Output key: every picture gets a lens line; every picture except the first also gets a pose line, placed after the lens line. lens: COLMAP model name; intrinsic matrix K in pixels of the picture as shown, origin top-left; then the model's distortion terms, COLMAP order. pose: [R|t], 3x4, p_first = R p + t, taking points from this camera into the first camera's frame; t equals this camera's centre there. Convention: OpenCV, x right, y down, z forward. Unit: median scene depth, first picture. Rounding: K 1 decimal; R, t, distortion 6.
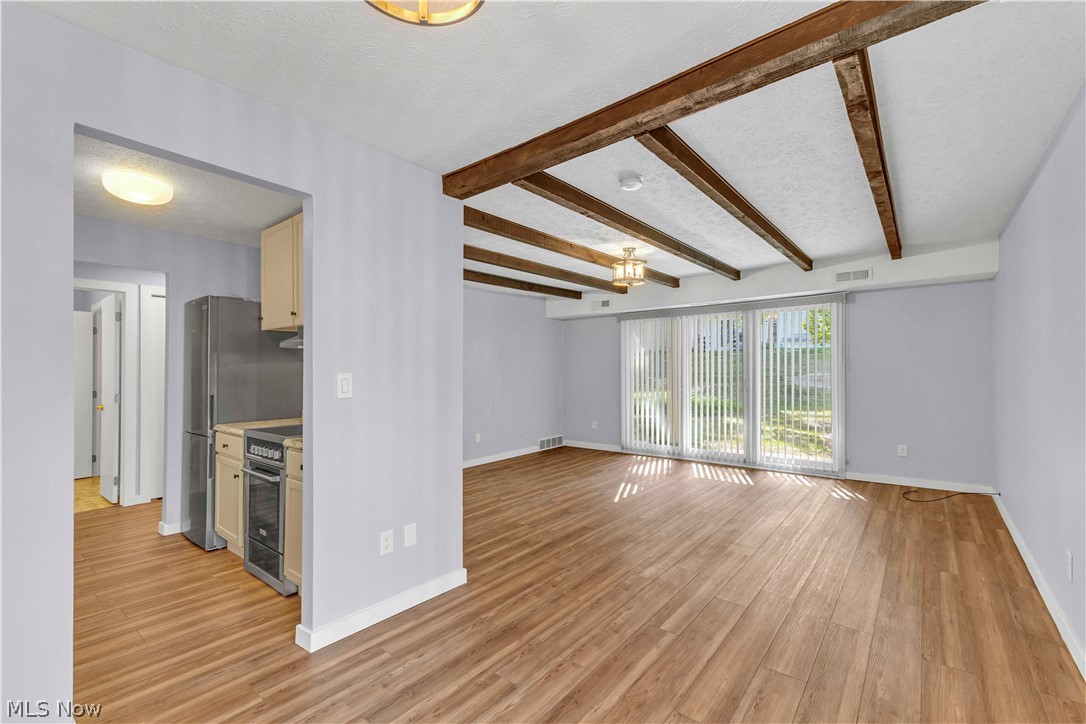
lens RADIAL K [[479.0, 0, 543.0], [0, 479.0, 362.0], [0, 0, 1]] dist [-0.001983, -0.000355]
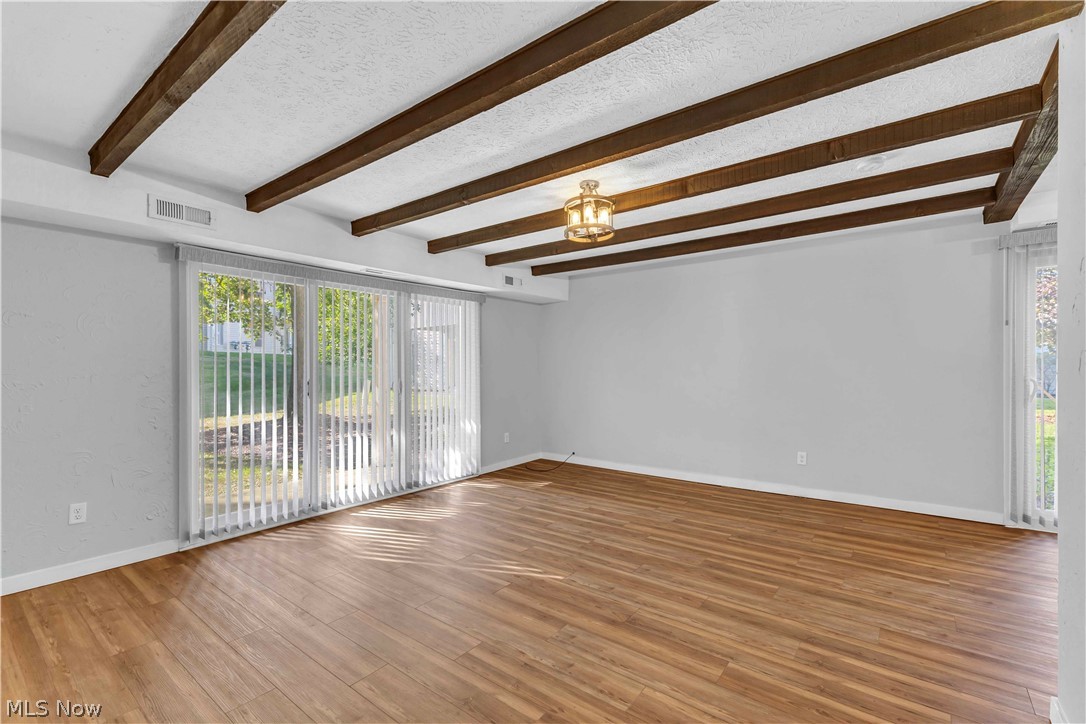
lens RADIAL K [[479.0, 0, 543.0], [0, 479.0, 362.0], [0, 0, 1]] dist [-0.001983, -0.000355]
pose [[-0.026387, 0.021649, 0.999417, -0.398869], [-0.007735, 0.999731, -0.021860, 0.023197], [-0.999622, -0.008307, -0.026212, 0.890822]]
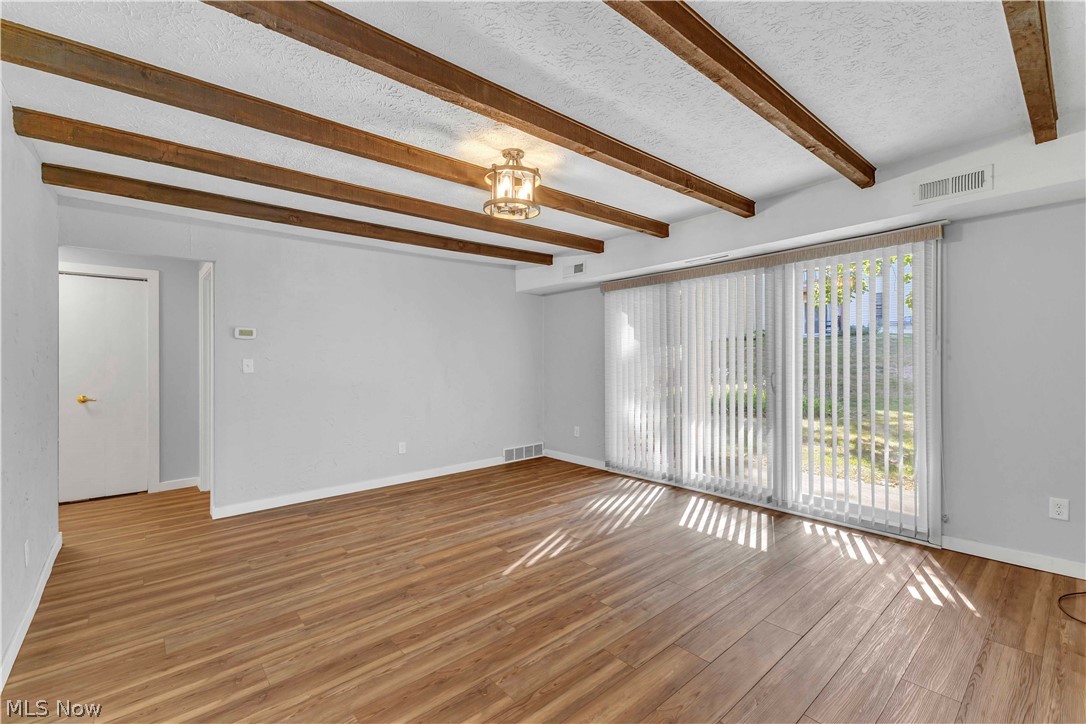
lens RADIAL K [[472.0, 0, 544.7], [0, 472.0, 354.8], [0, 0, 1]] dist [0.012944, -0.007099]
pose [[0.984256, -0.001411, -0.176741, 0.264346], [0.002670, 0.999973, 0.006881, 0.006804], [0.176727, -0.007245, 0.984233, 0.356240]]
